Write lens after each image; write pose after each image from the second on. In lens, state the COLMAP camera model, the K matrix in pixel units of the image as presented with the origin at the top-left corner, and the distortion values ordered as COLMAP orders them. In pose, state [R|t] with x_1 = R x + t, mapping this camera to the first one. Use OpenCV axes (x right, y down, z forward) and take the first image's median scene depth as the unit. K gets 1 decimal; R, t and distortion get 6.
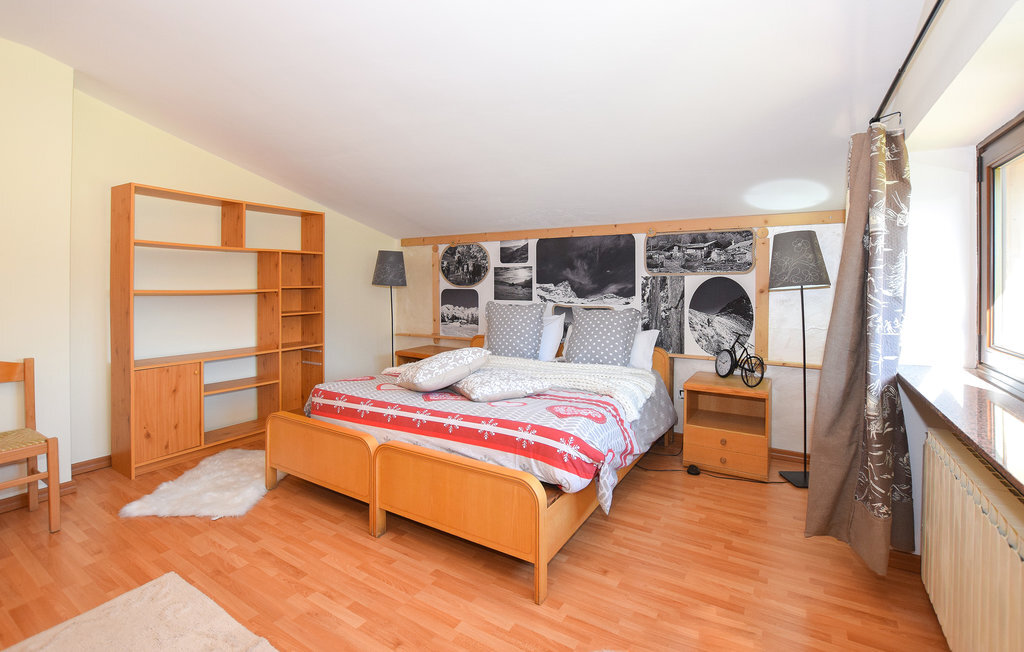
lens RADIAL K [[501.4, 0, 577.3], [0, 501.4, 273.9], [0, 0, 1]] dist [-0.028774, -0.000041]
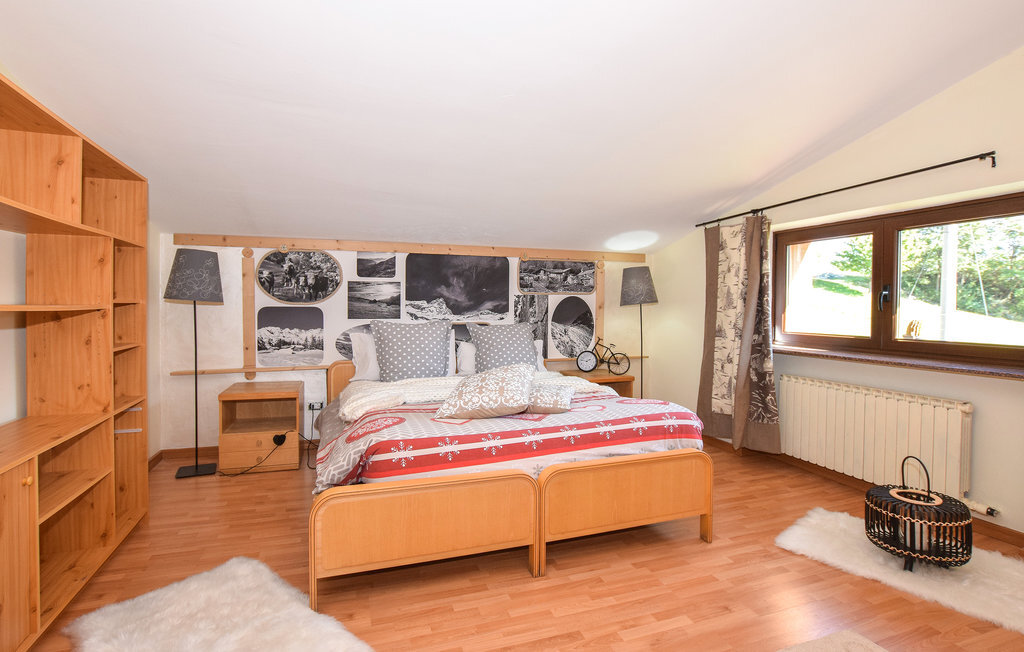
lens RADIAL K [[470.9, 0, 492.3], [0, 470.9, 301.0], [0, 0, 1]] dist [-0.041160, 0.013088]
pose [[0.648141, 0.009429, 0.761462, -0.692707], [-0.016191, 0.999868, 0.001400, 0.017809], [-0.761348, -0.013236, 0.648208, 0.325248]]
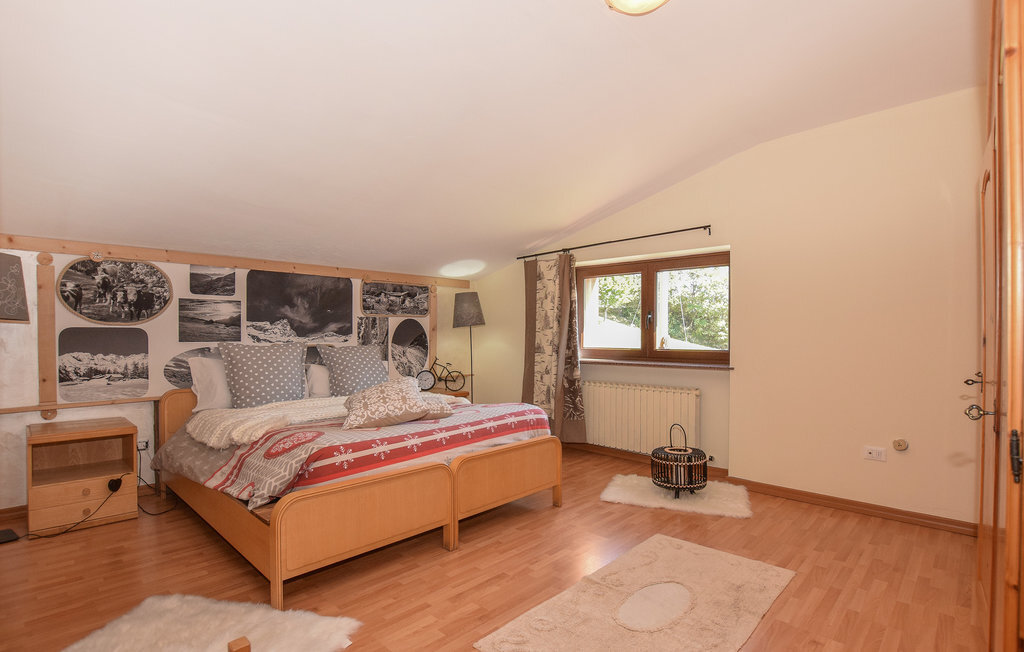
lens RADIAL K [[523.9, 0, 512.0], [0, 523.9, 326.0], [0, 0, 1]] dist [-0.026734, 0.000715]
pose [[0.181311, 0.015784, 0.983299, -0.933190], [-0.010560, 0.999845, -0.014103, 0.037651], [-0.983369, -0.007827, 0.181449, 0.419752]]
